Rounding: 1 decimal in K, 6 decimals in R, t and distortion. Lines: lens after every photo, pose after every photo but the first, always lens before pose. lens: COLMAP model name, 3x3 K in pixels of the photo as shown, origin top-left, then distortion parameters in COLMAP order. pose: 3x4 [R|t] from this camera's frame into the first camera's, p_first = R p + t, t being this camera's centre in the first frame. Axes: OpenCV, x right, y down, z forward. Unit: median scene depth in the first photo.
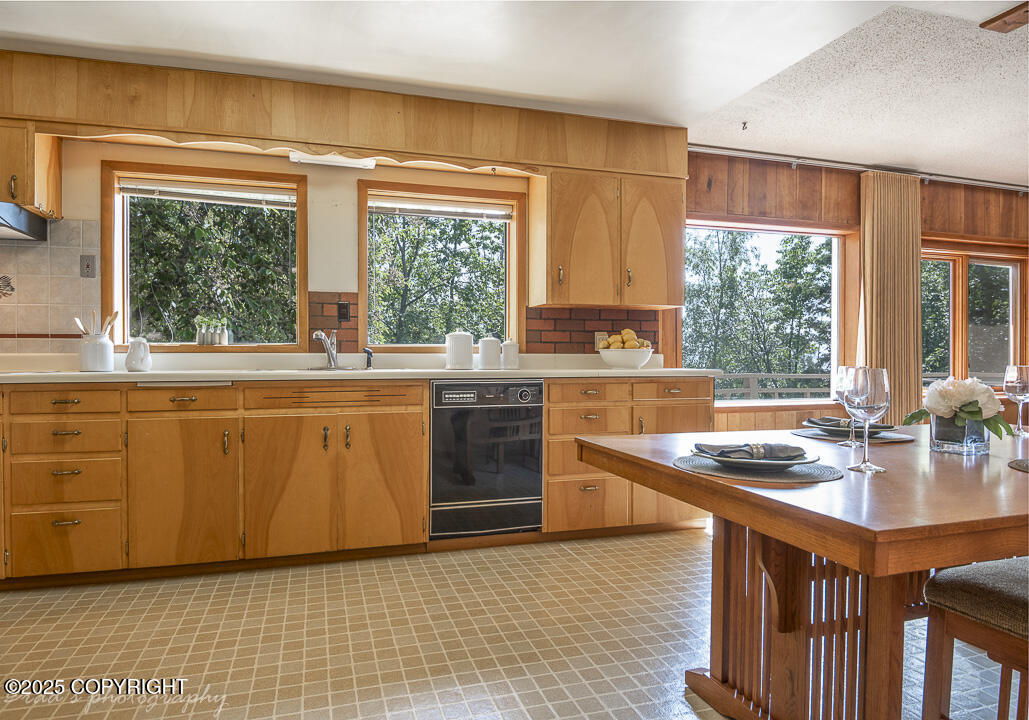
lens RADIAL K [[588.5, 0, 485.7], [0, 588.5, 364.5], [0, 0, 1]] dist [-0.001703, -0.000929]
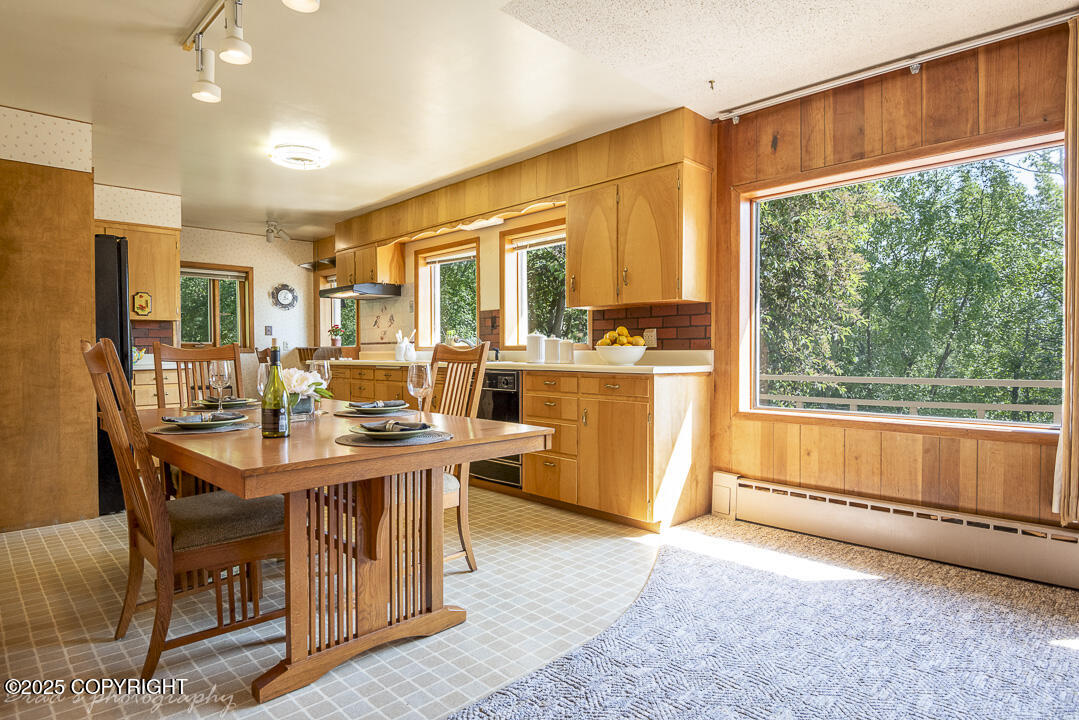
lens RADIAL K [[603.5, 0, 540.0], [0, 603.5, 362.9], [0, 0, 1]] dist [-0.003797, -0.015486]
pose [[0.480148, 0.017317, -0.877017, 1.121594], [-0.004756, 0.999842, 0.017139, -0.014953], [0.877175, -0.004058, 0.480154, 0.359172]]
